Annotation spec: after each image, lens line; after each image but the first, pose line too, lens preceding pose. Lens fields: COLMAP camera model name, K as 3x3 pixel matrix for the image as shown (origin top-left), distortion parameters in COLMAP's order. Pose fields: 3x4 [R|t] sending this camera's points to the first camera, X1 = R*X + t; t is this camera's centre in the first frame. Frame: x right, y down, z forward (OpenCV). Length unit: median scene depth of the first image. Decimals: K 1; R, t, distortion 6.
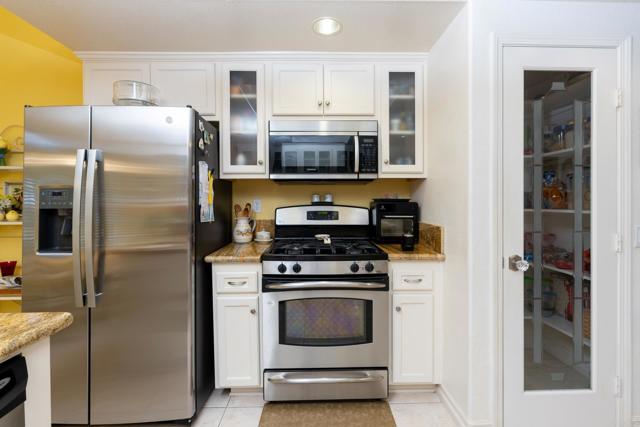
lens RADIAL K [[295.0, 0, 322.4], [0, 295.0, 204.0], [0, 0, 1]] dist [-0.003170, -0.000762]
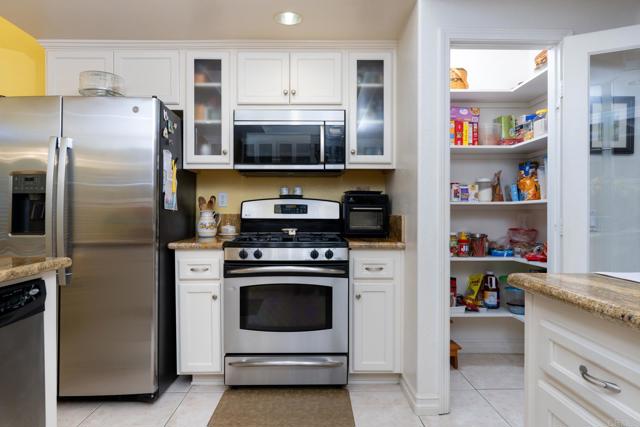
lens RADIAL K [[406.1, 0, 320.0], [0, 406.1, 213.5], [0, 0, 1]] dist [0.005191, 0.002271]
pose [[0.999939, 0.003645, -0.010467, 0.134954], [-0.003778, 0.999913, -0.012662, 0.087330], [0.010420, 0.012701, 0.999865, -0.383773]]
